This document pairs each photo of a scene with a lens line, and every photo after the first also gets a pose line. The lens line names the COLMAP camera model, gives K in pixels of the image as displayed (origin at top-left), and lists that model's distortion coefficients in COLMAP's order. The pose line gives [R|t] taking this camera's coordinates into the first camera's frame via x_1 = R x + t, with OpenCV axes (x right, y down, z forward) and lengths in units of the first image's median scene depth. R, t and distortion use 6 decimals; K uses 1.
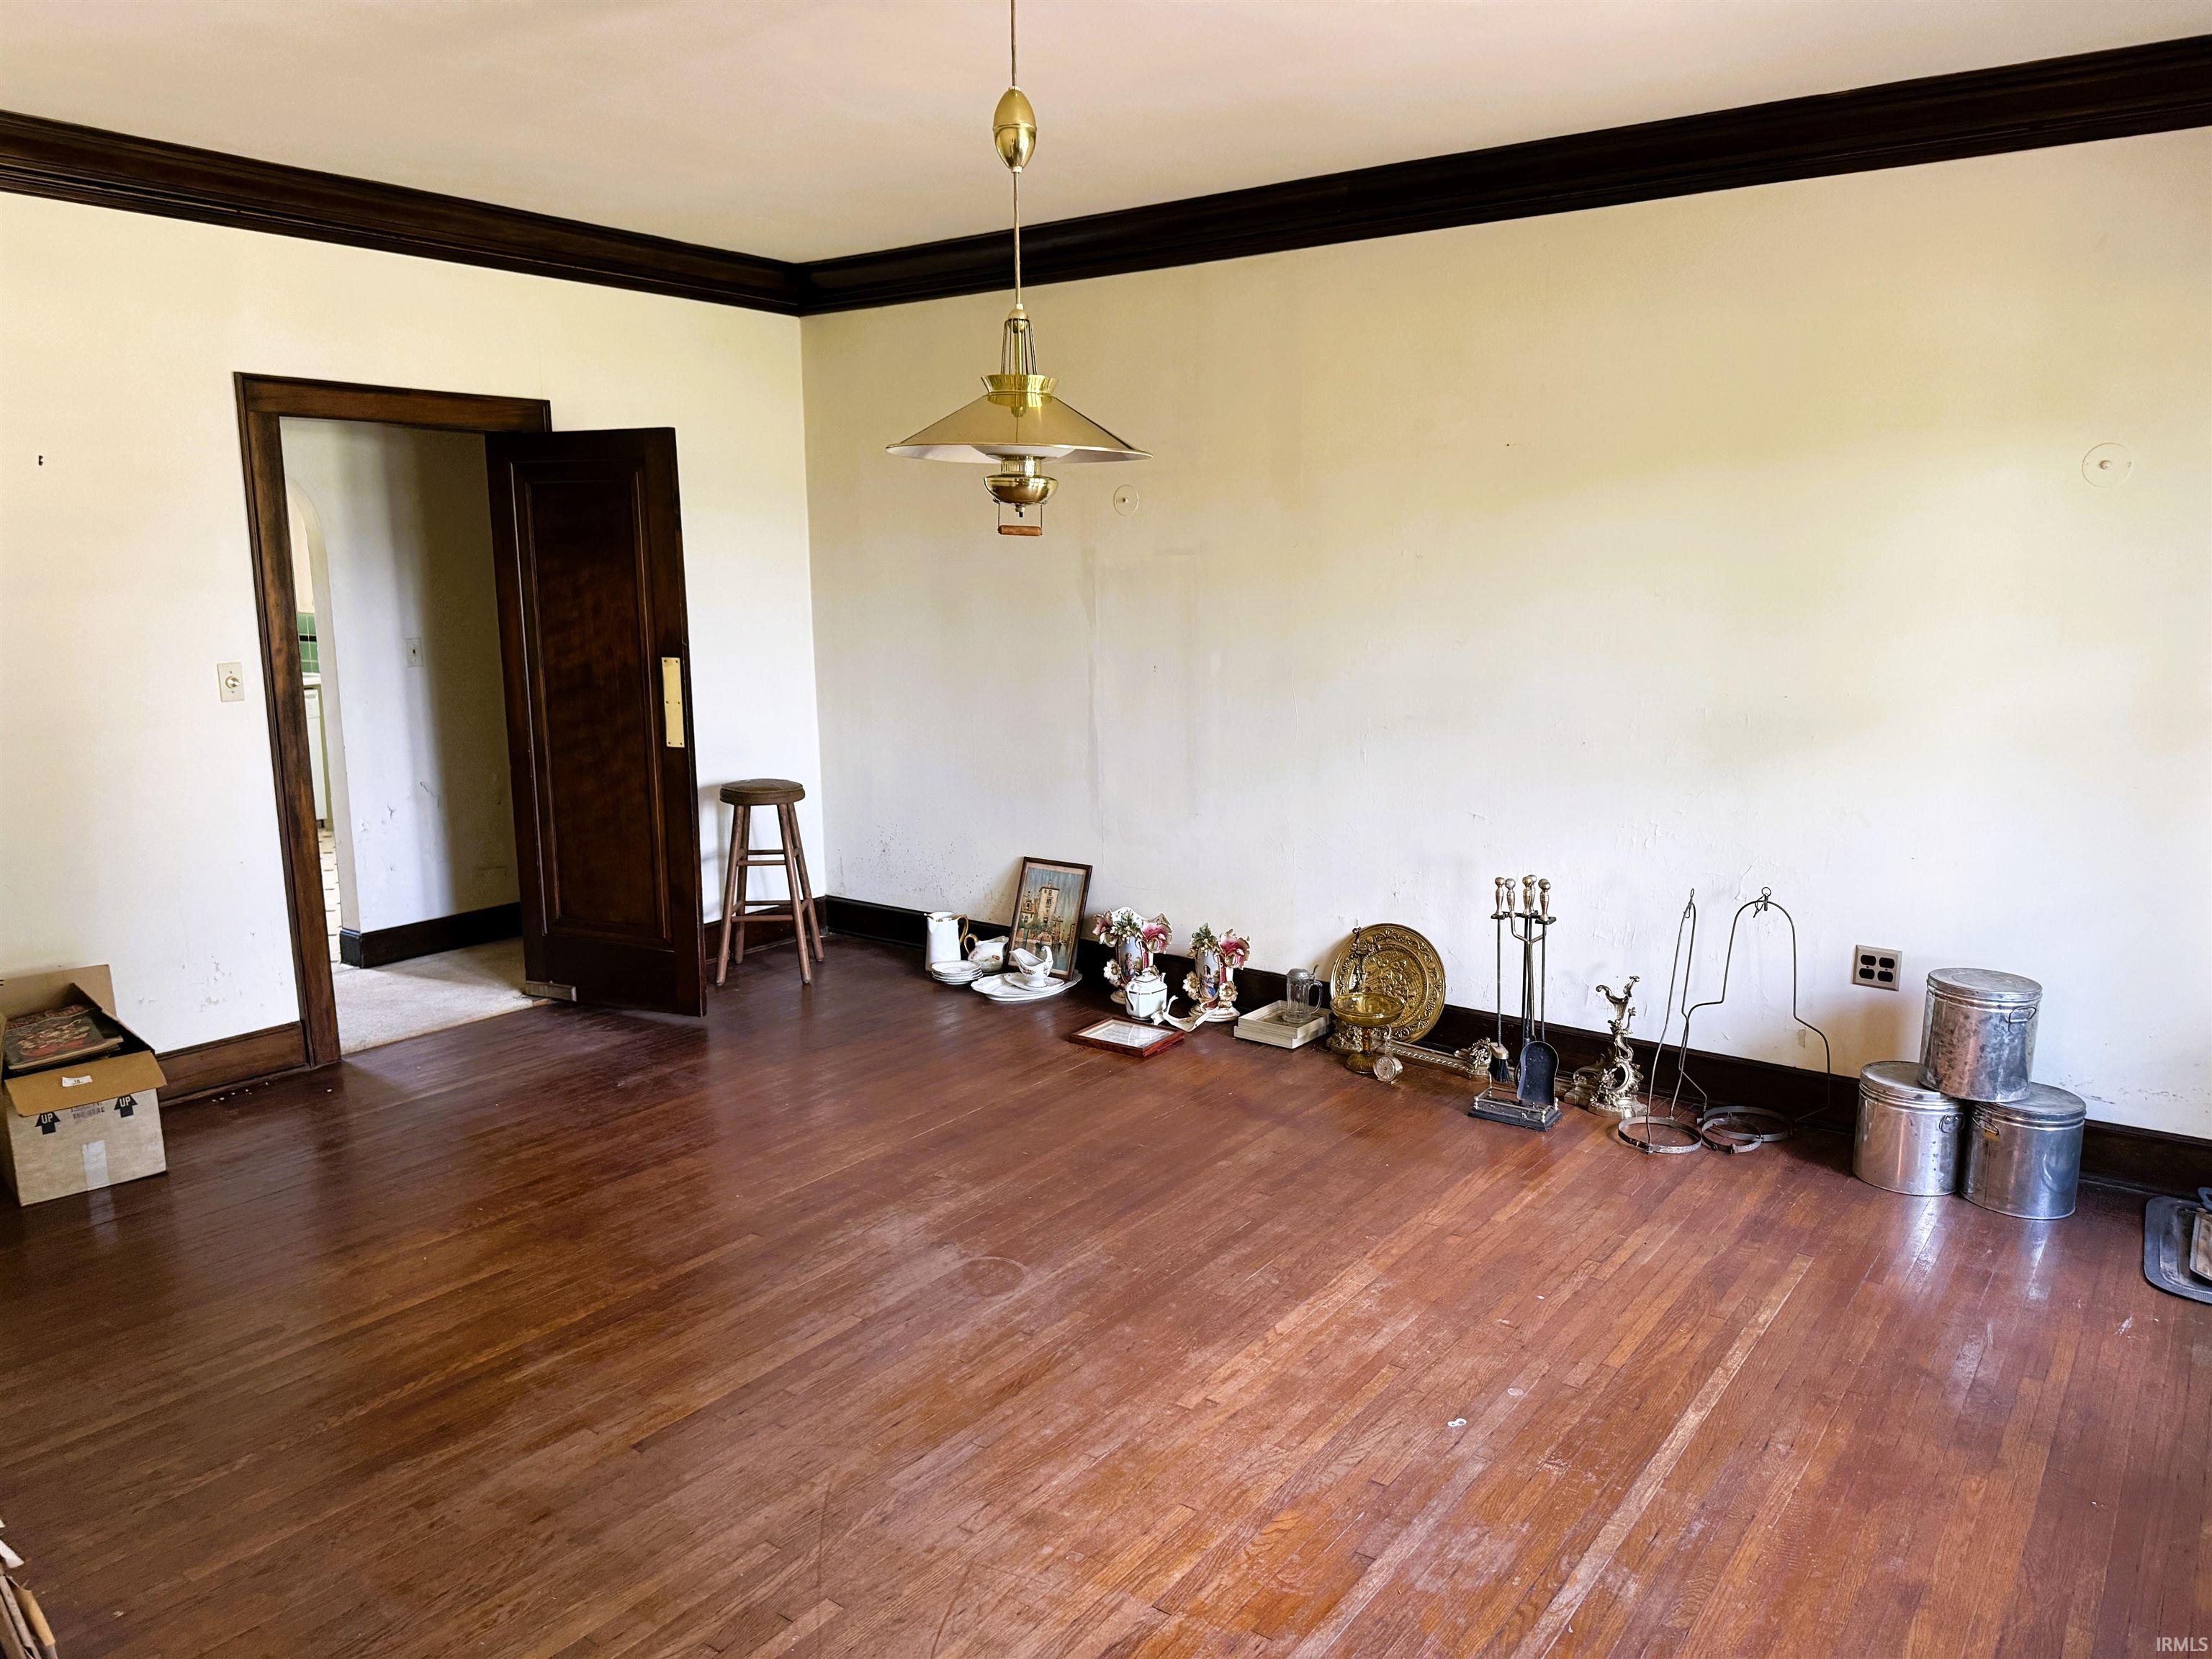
lens RADIAL K [[1570.2, 0, 1106.0], [0, 1570.2, 829.5], [0, 0, 1]] dist [0.053269, -0.001590]
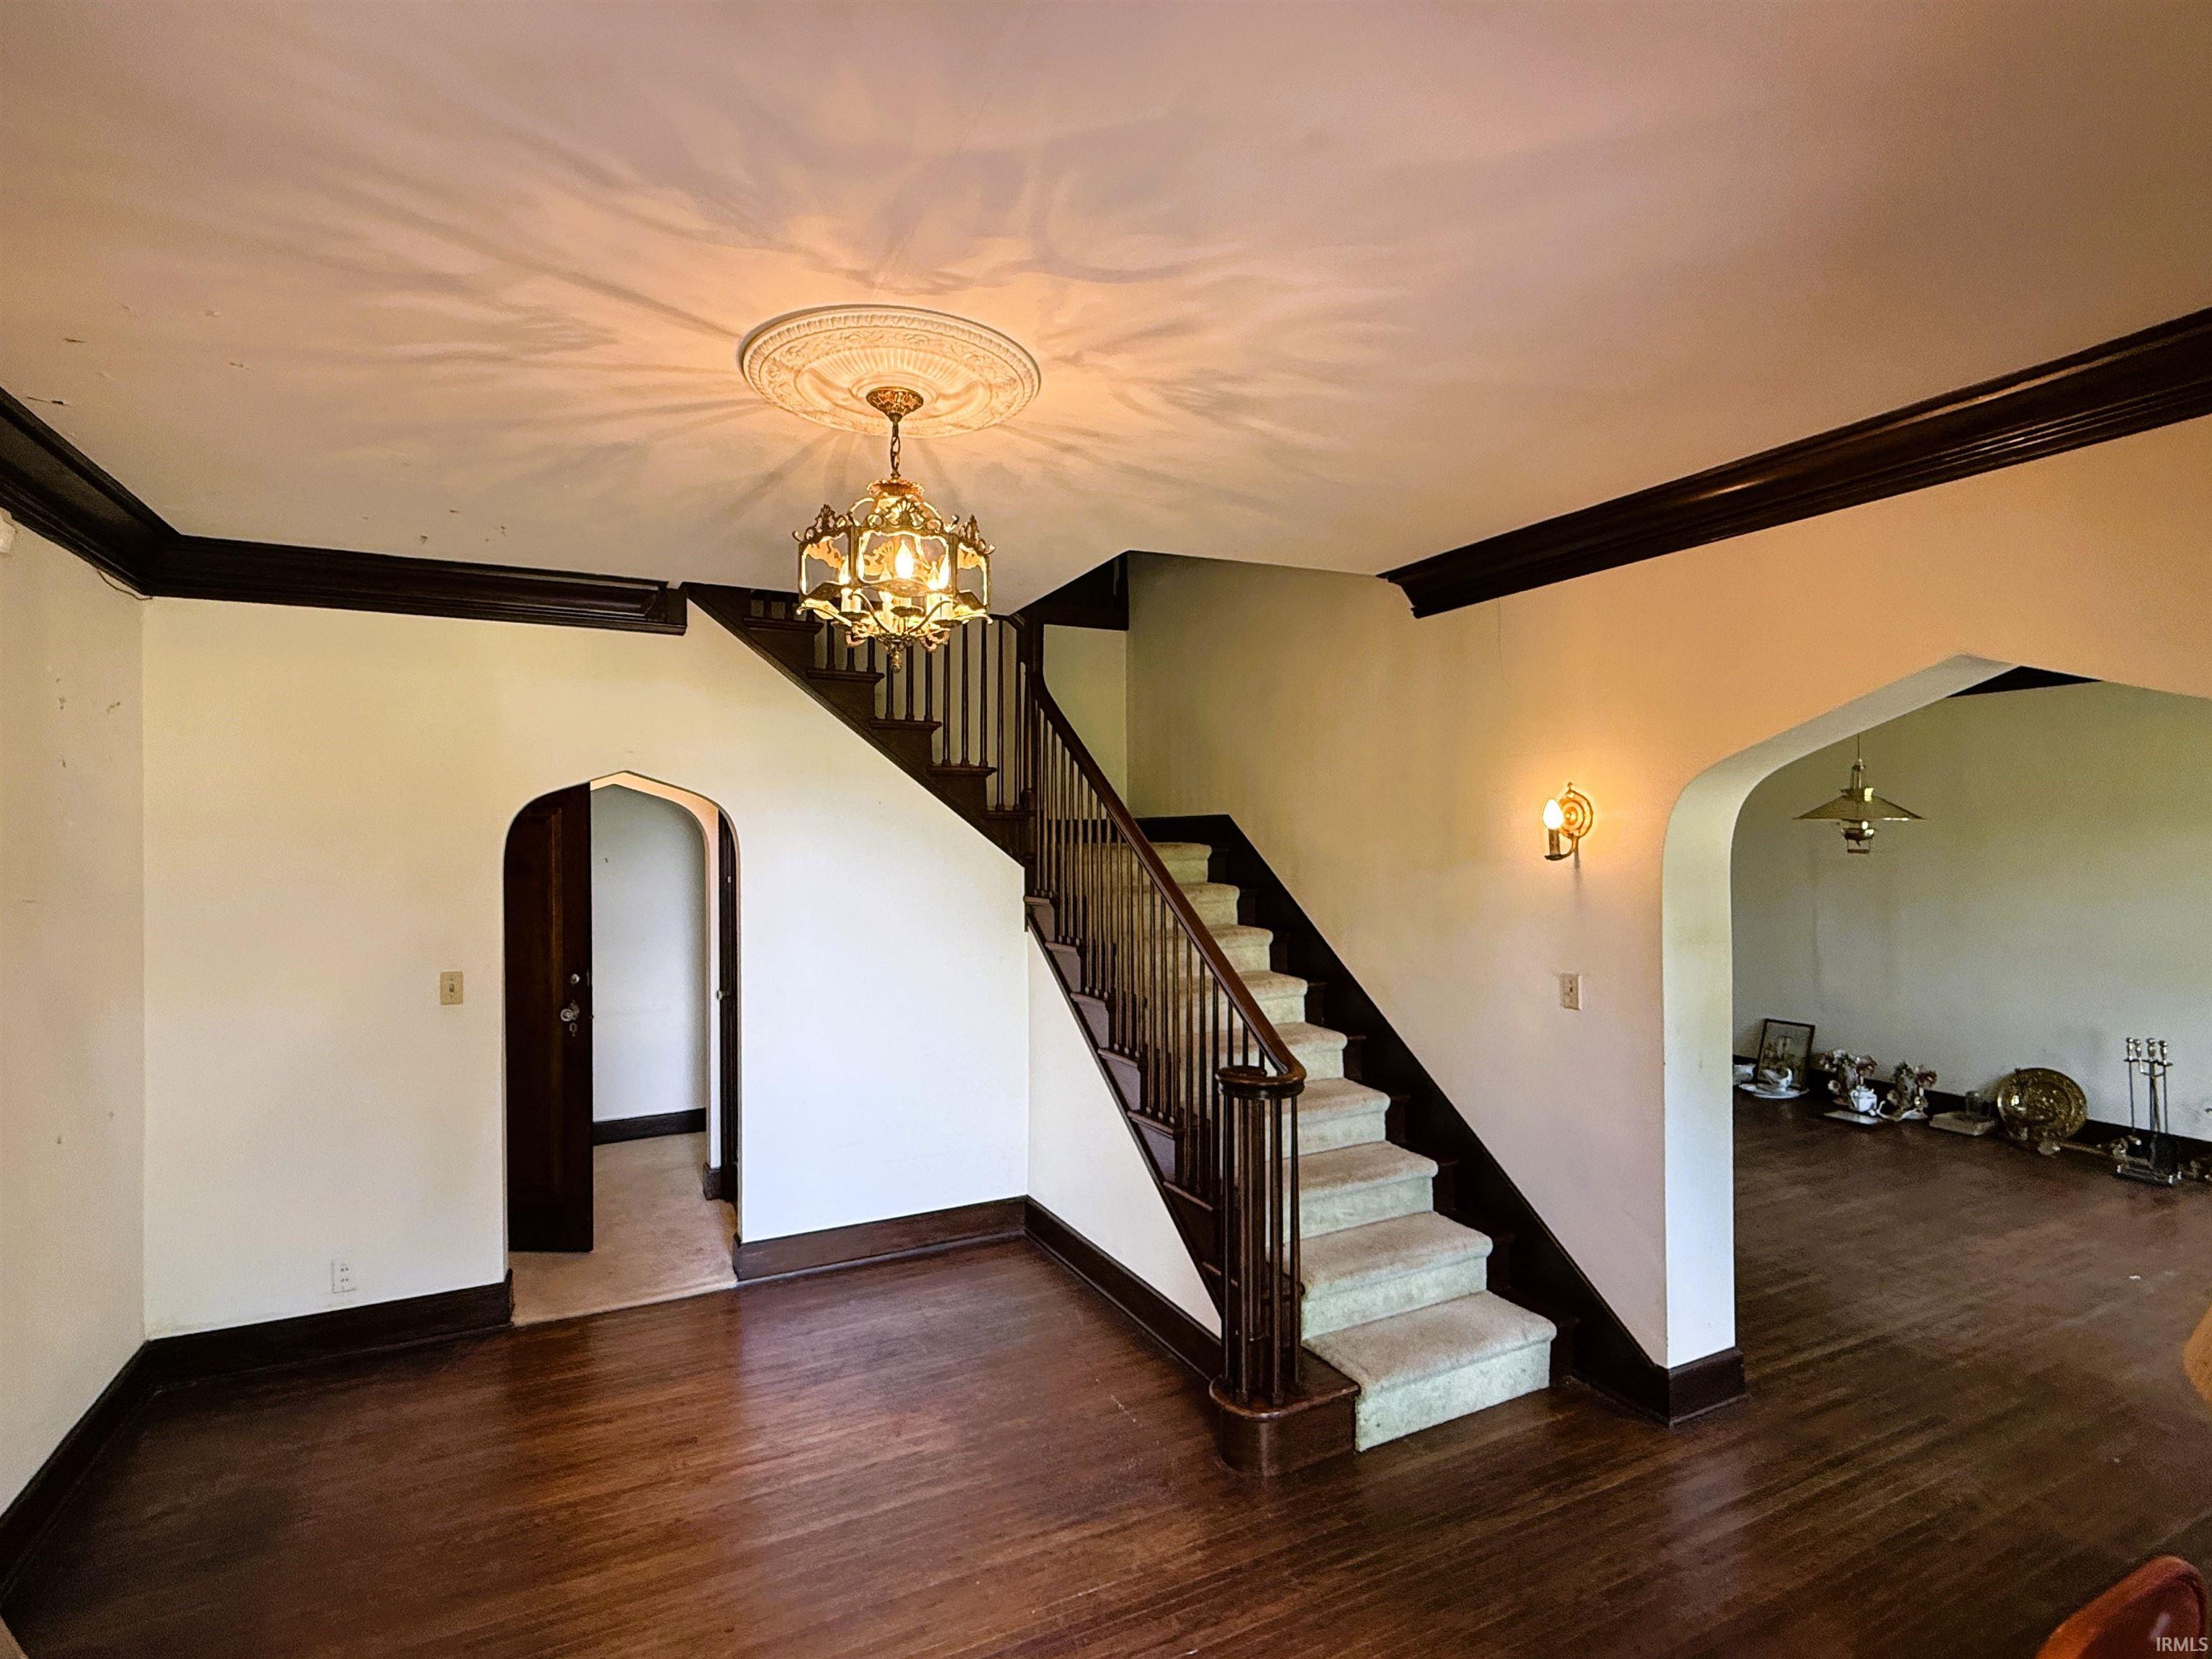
lens RADIAL K [[1089.2, 0, 1106.0], [0, 1089.2, 829.5], [0, 0, 1]] dist [0.027092, -0.014286]
pose [[0.892866, -0.003850, -0.450305, -0.181472], [-0.075964, 0.984346, -0.159038, 0.070106], [0.443869, 0.176206, 0.878597, -0.535044]]
